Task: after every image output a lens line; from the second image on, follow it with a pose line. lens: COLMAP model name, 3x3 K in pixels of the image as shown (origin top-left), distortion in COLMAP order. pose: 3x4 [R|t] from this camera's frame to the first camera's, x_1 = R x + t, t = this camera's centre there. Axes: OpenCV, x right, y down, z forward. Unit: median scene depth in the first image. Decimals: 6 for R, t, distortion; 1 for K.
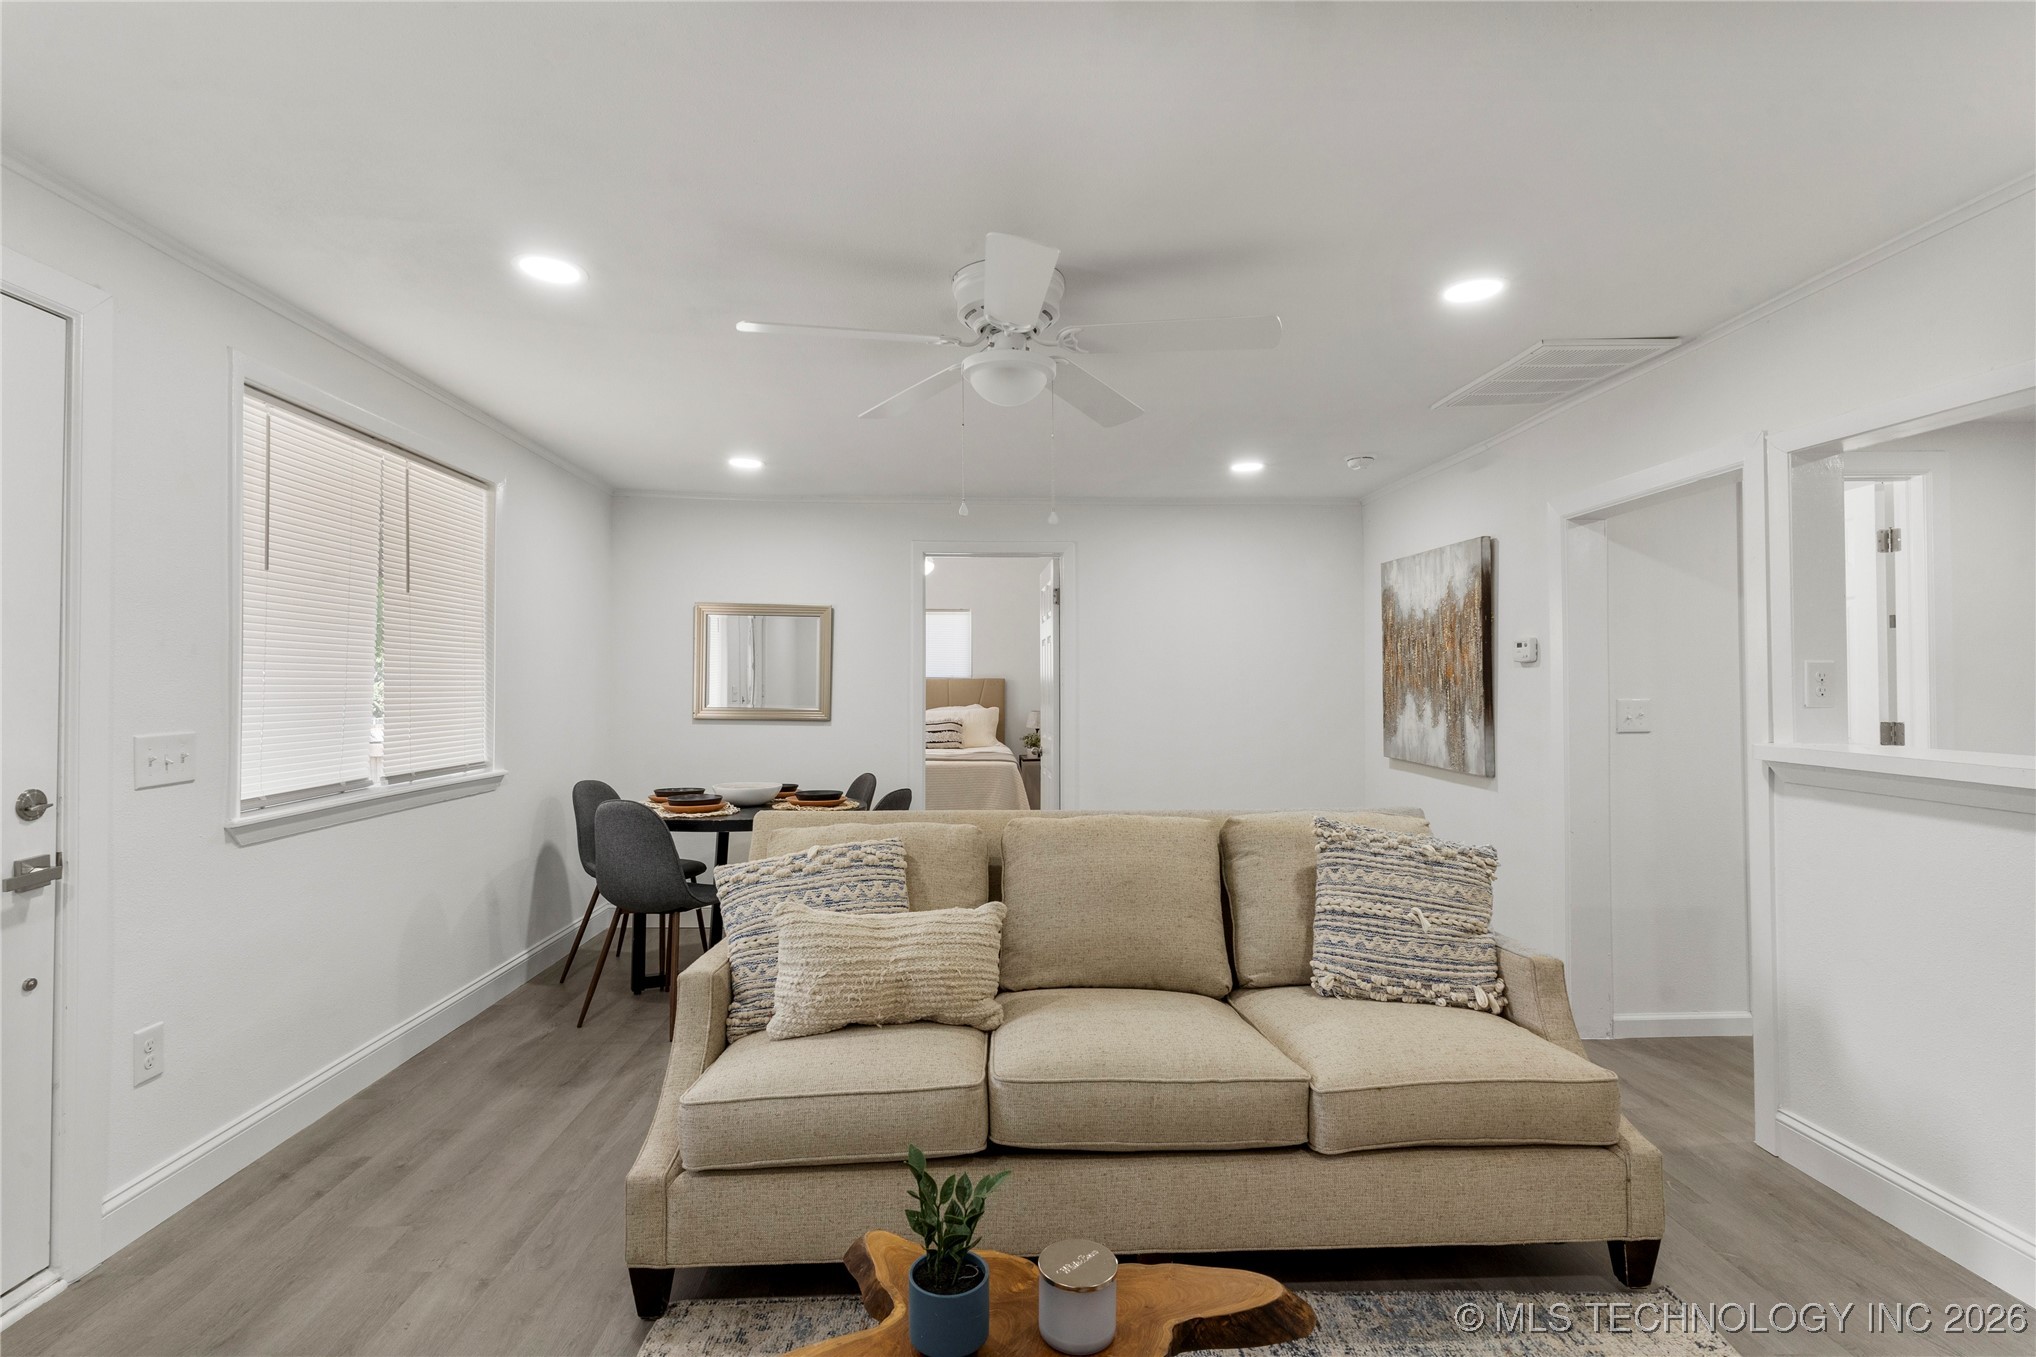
lens RADIAL K [[986.8, 0, 1007.3], [0, 986.8, 674.3], [0, 0, 1]] dist [0.002512, -0.002093]
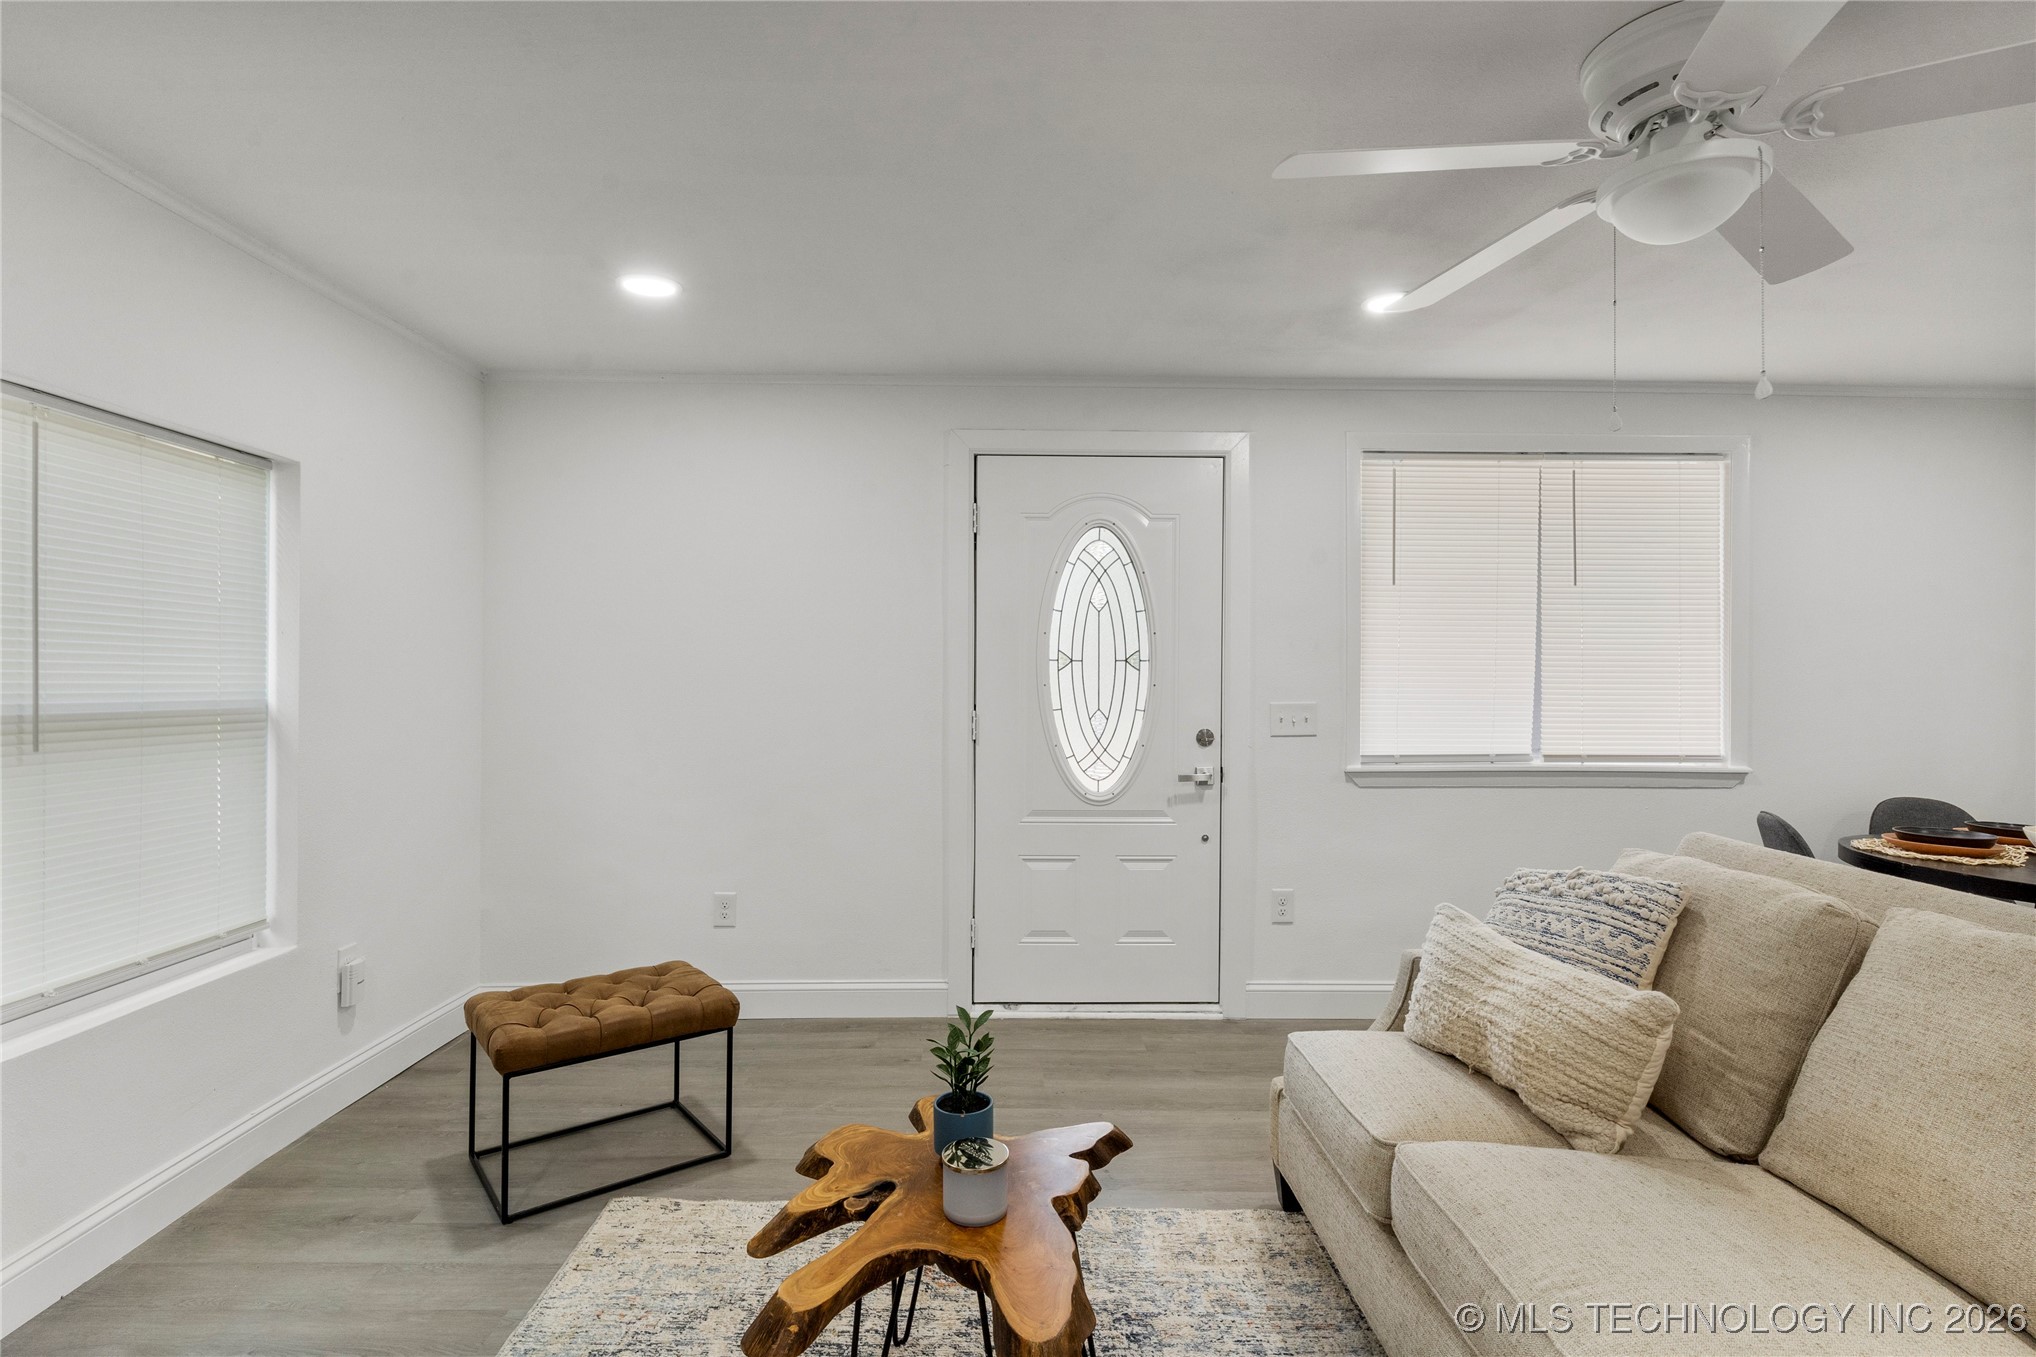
lens RADIAL K [[986.8, 0, 1012.3], [0, 986.8, 677.2], [0, 0, 1]] dist [0.002512, -0.002093]
pose [[-0.025034, 0.004342, -0.999677, 0.494952], [0.007228, 0.999965, 0.004163, 0.007952], [0.999660, -0.007121, -0.025065, 0.430369]]
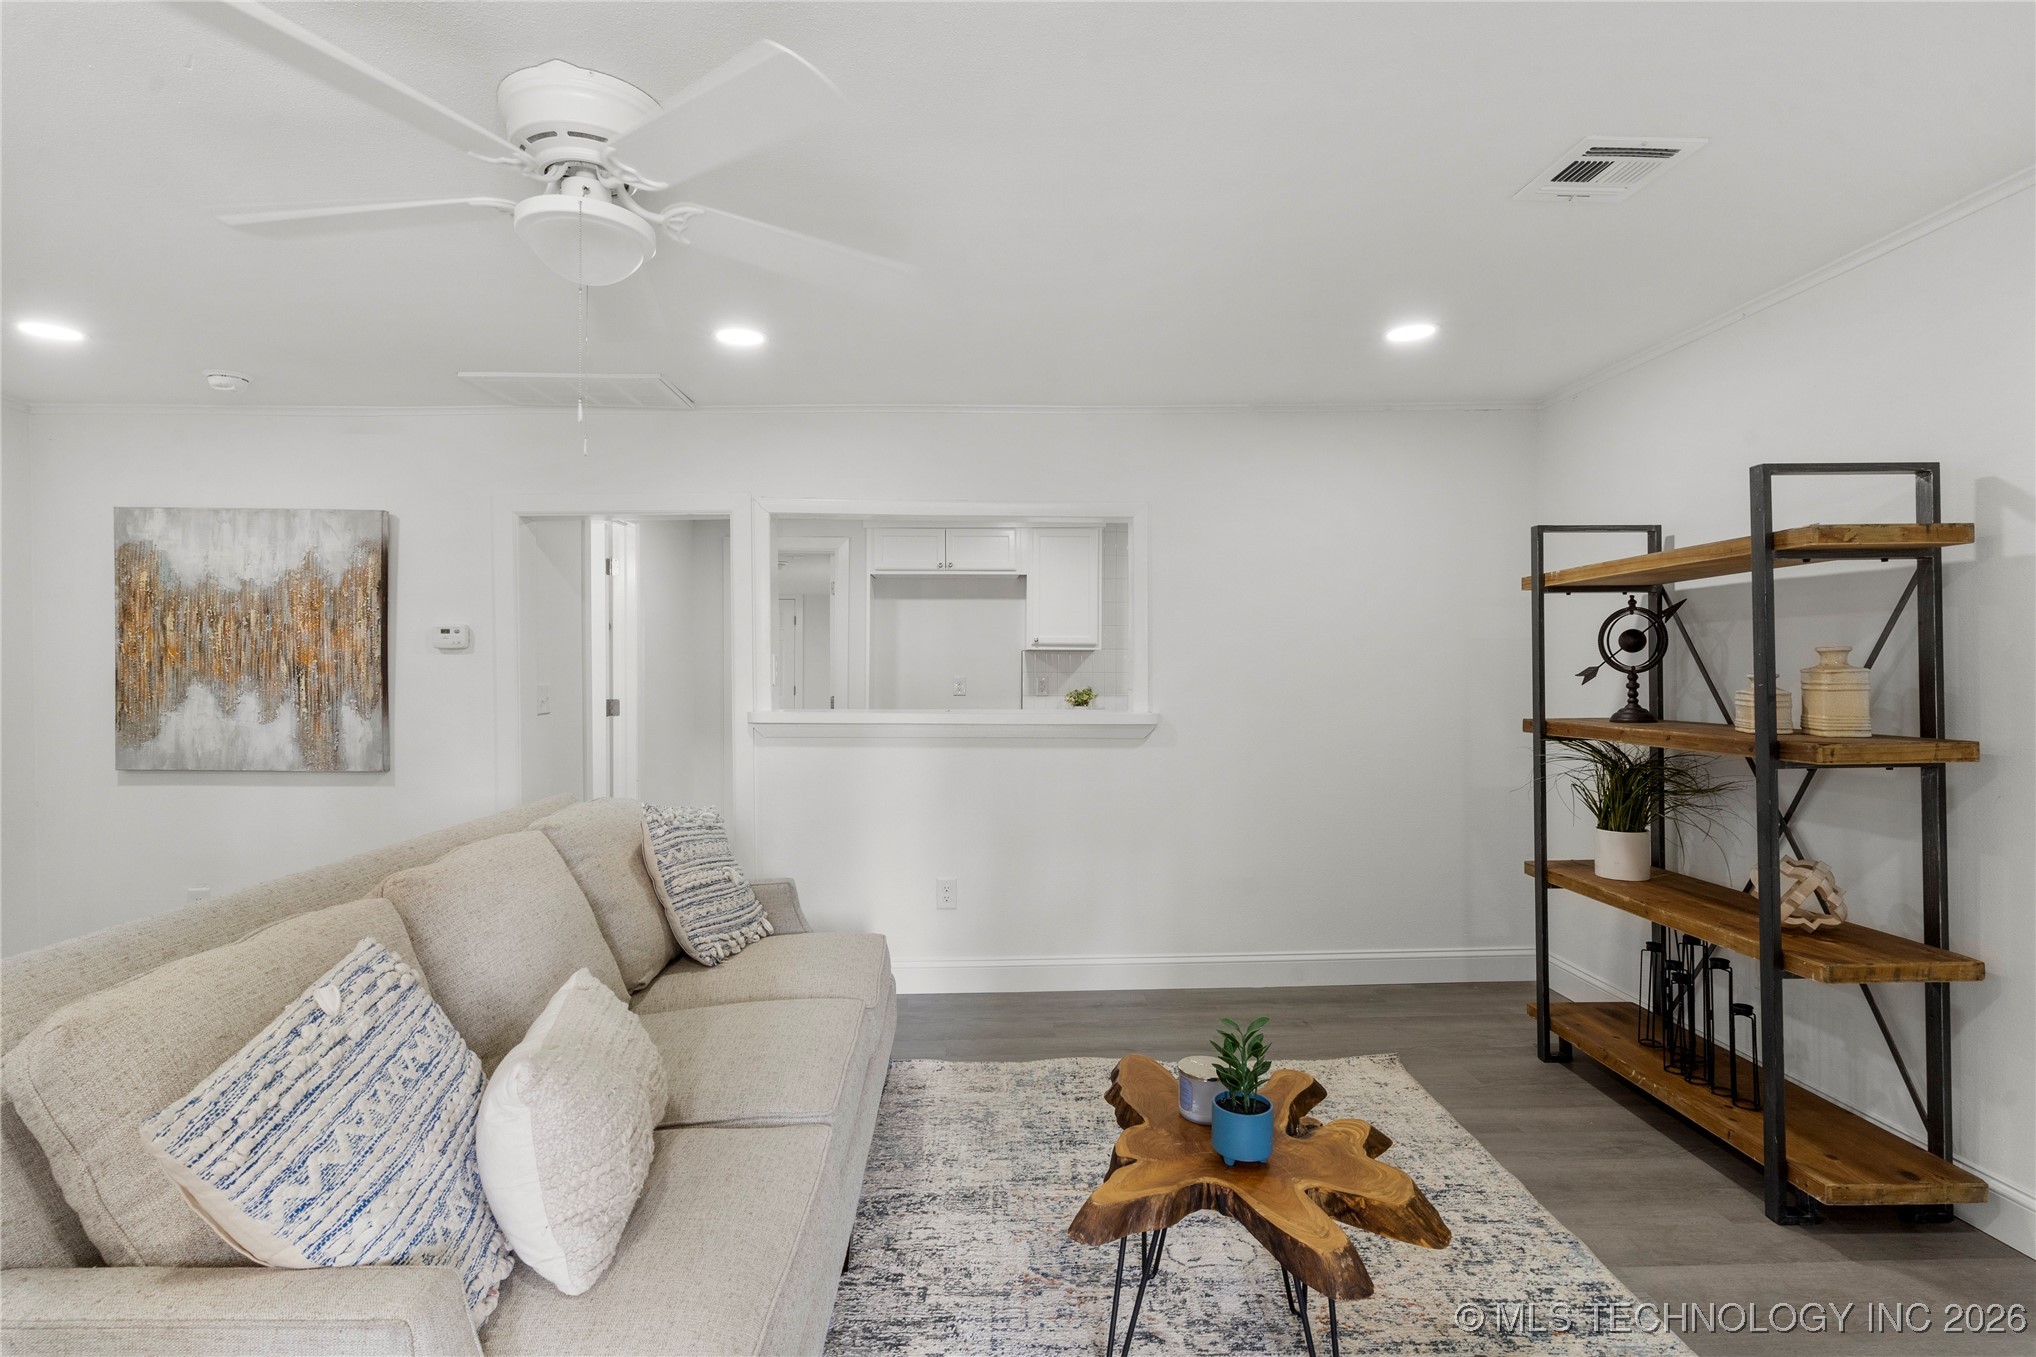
lens RADIAL K [[986.8, 0, 1012.5], [0, 986.8, 662.0], [0, 0, 1]] dist [0.002512, -0.002093]
pose [[0.024182, 0.014111, 0.999608, -0.537597], [-0.007996, 0.999871, -0.013921, 0.012333], [-0.999676, -0.007657, 0.024292, 0.495943]]
